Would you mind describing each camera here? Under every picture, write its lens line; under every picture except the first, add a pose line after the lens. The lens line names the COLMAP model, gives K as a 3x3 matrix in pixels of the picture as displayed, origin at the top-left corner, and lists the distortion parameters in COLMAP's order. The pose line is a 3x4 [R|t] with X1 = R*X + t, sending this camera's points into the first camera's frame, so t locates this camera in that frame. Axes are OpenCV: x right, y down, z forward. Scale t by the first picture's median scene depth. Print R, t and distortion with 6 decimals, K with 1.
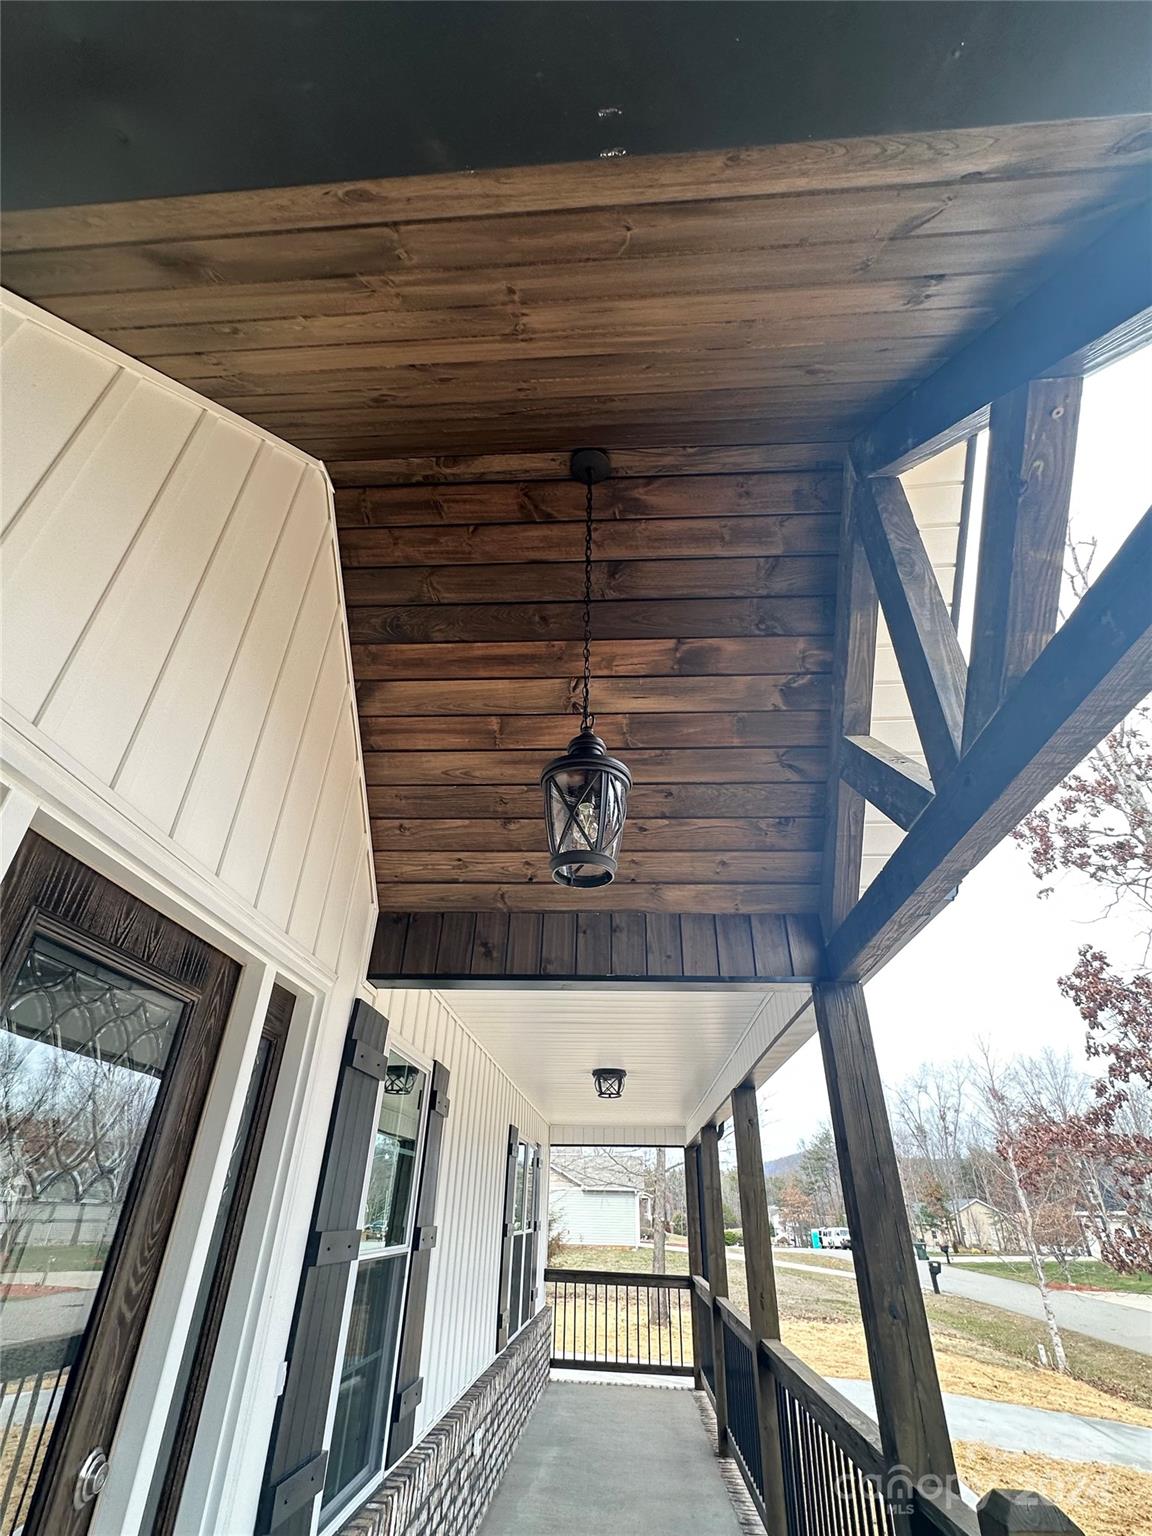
lens RADIAL K [[709.5, 0, 577.1], [0, 709.5, 766.0], [0, 0, 1]] dist [0.001429, 0.000206]
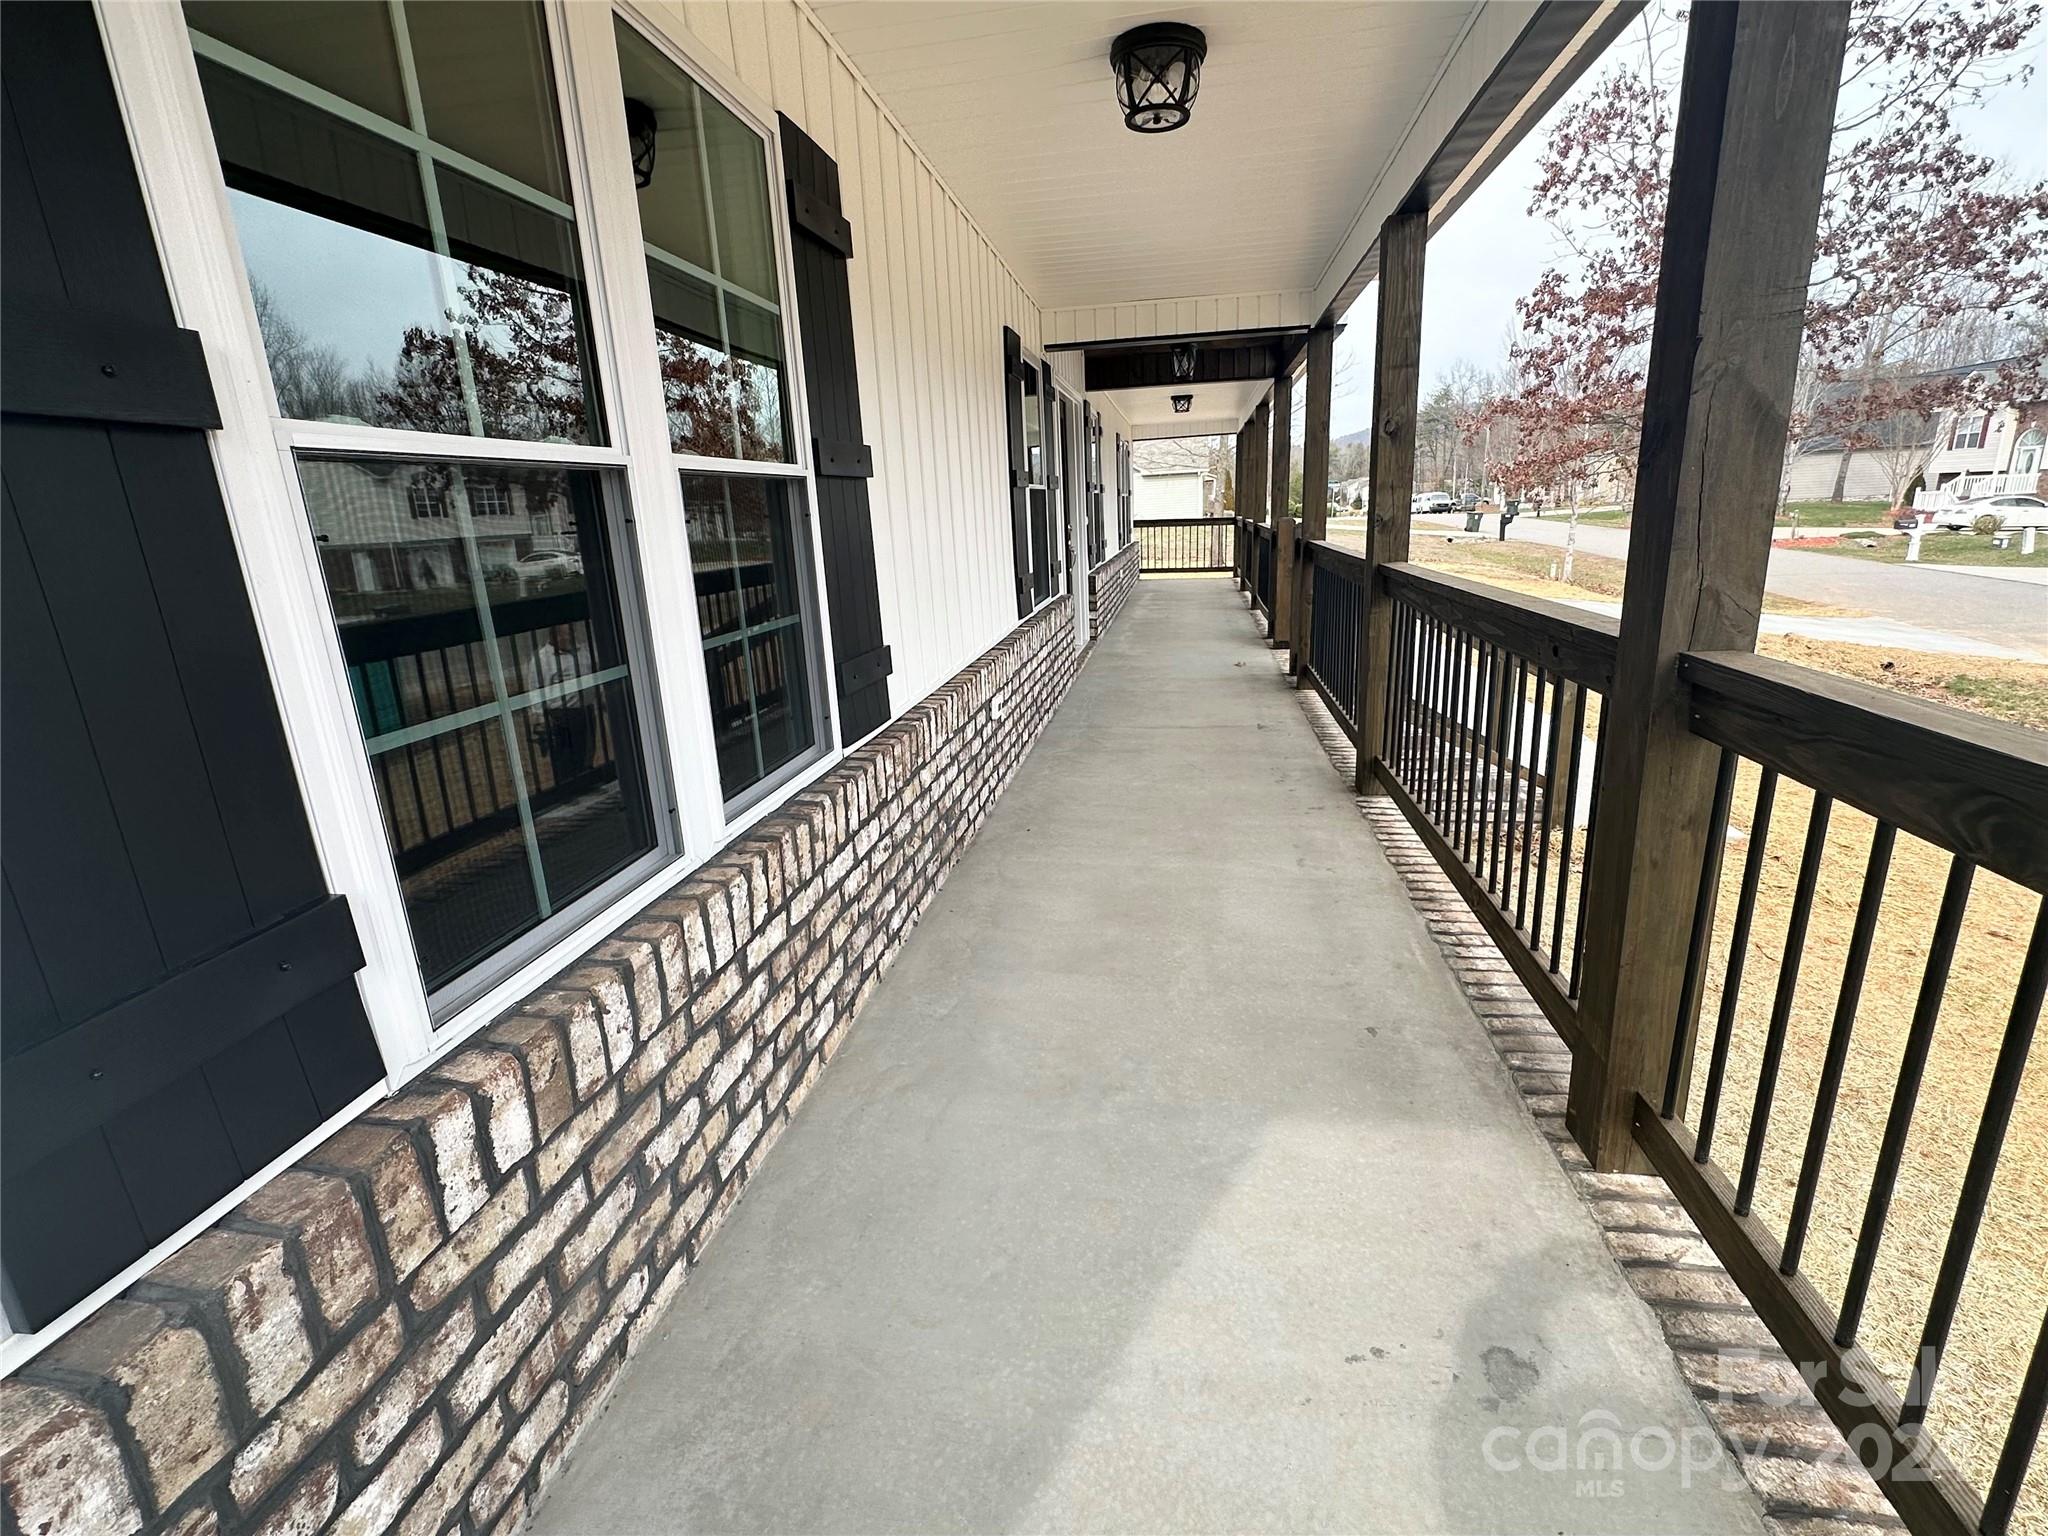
lens RADIAL K [[946.0, 0, 1026.2], [0, 946.0, 765.6], [0, 0, 1]] dist [0.001429, 0.000206]
pose [[0.992141, -0.038583, -0.119028, -0.054885], [0.113834, 0.673228, 0.730620, -0.411483], [0.051944, -0.738428, 0.672329, -0.716646]]
